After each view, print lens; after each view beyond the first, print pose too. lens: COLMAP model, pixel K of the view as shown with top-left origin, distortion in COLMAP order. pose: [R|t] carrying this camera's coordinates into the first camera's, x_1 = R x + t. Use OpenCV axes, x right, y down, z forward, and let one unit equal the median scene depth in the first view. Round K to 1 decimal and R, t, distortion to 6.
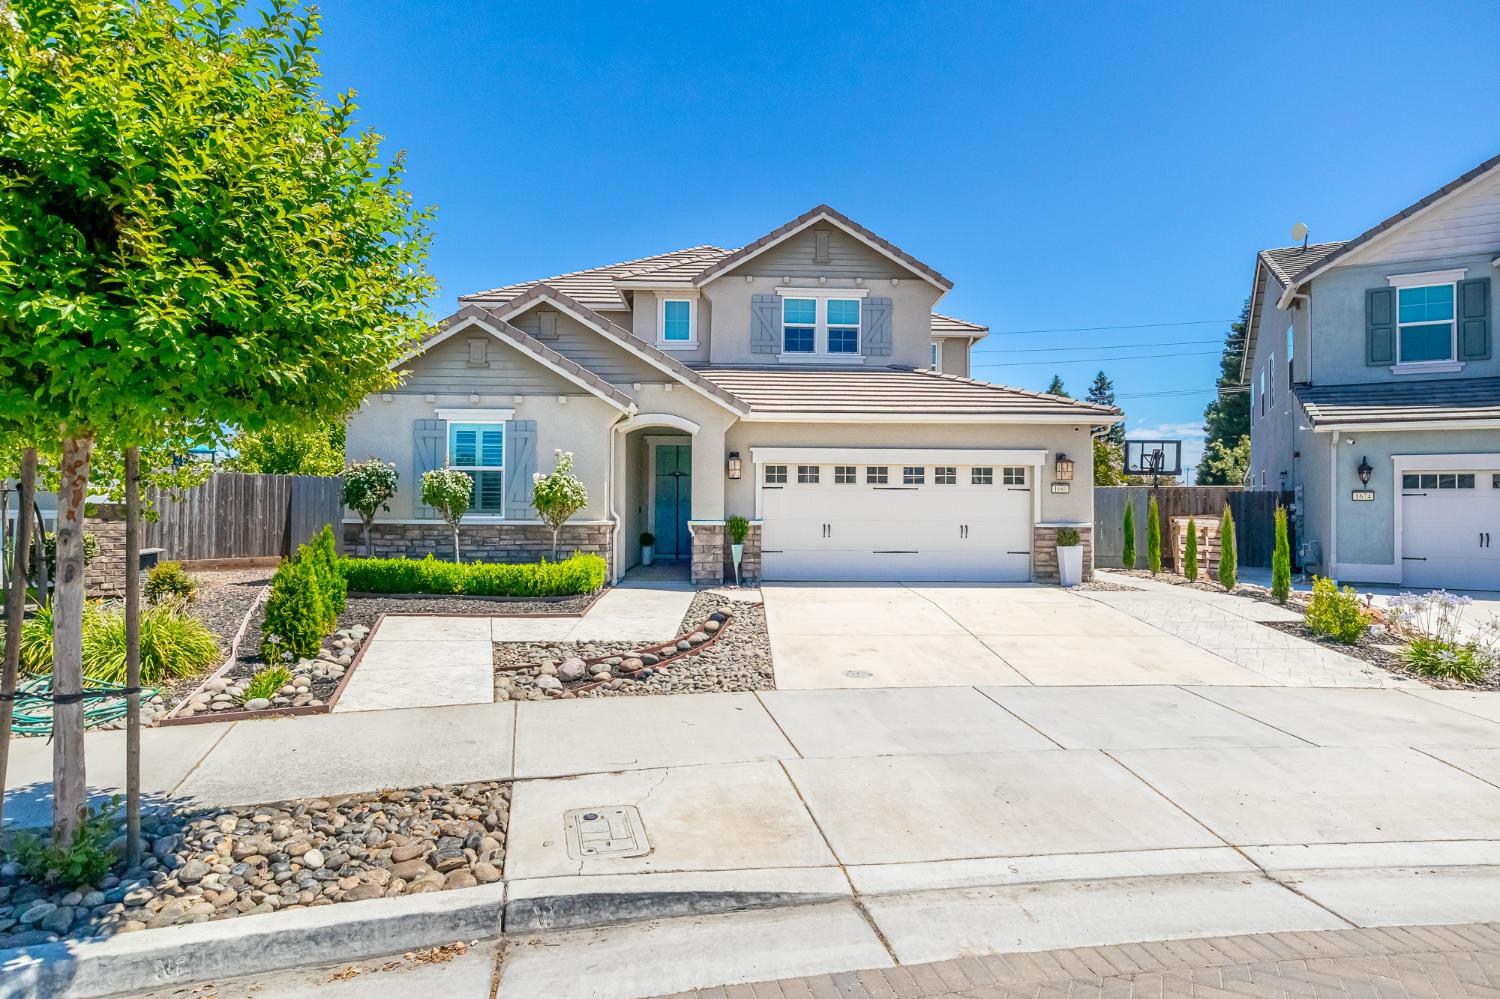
lens RADIAL K [[791.8, 0, 750.1], [0, 791.8, 498.8], [0, 0, 1]] dist [-0.001923, 0.000007]
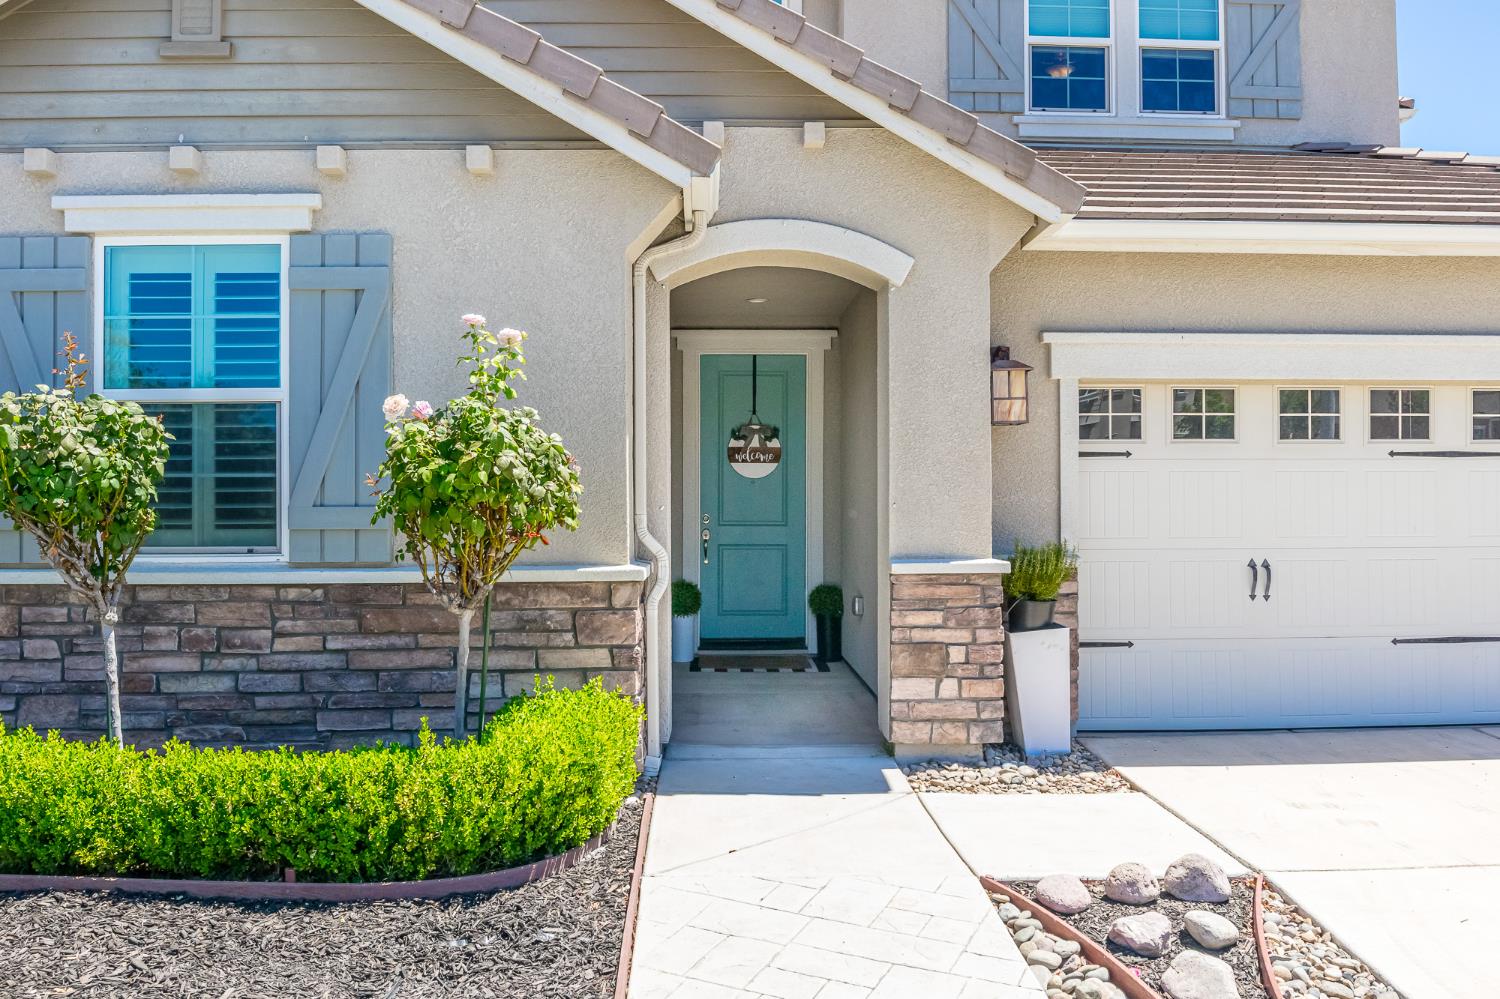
lens RADIAL K [[1257.8, 0, 750.2], [0, 1257.8, 498.7], [0, 0, 1]] dist [-0.033676, -0.009202]
pose [[0.999847, -0.011229, 0.013413, -0.143196], [0.011155, 0.999922, 0.005554, 0.000212], [-0.013475, -0.005404, 0.999895, 0.527667]]
